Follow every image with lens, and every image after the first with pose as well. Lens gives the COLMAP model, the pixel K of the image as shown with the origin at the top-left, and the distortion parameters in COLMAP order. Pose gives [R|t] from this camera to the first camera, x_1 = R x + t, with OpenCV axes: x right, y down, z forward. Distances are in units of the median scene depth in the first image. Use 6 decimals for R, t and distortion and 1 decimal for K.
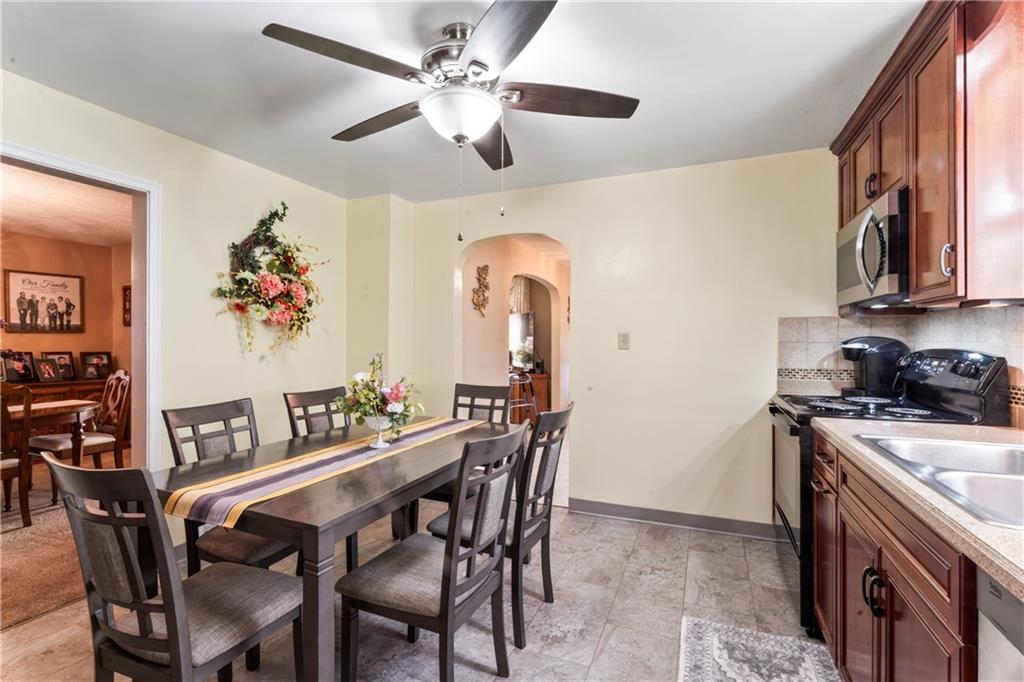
lens RADIAL K [[457.0, 0, 508.1], [0, 457.0, 344.7], [0, 0, 1]] dist [-0.003466, -0.000772]
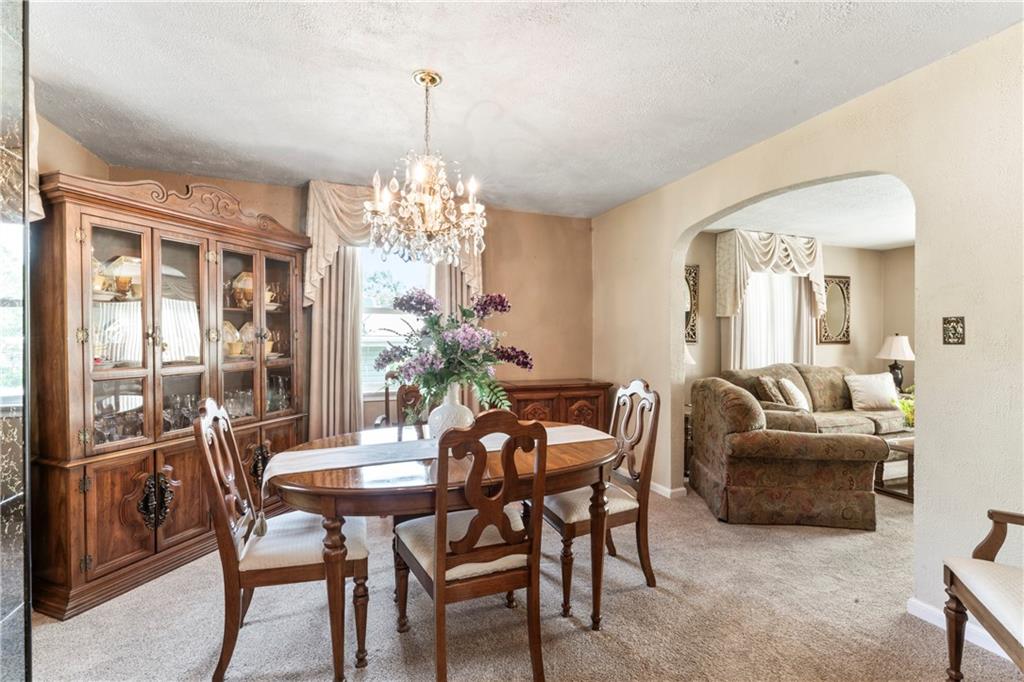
lens RADIAL K [[457.0, 0, 508.1], [0, 457.0, 344.7], [0, 0, 1]] dist [-0.003466, -0.000772]
pose [[0.683589, 0.004656, -0.729852, -0.537089], [0.002011, 0.999964, 0.008263, 0.002062], [0.729864, -0.007116, 0.683555, 0.473725]]
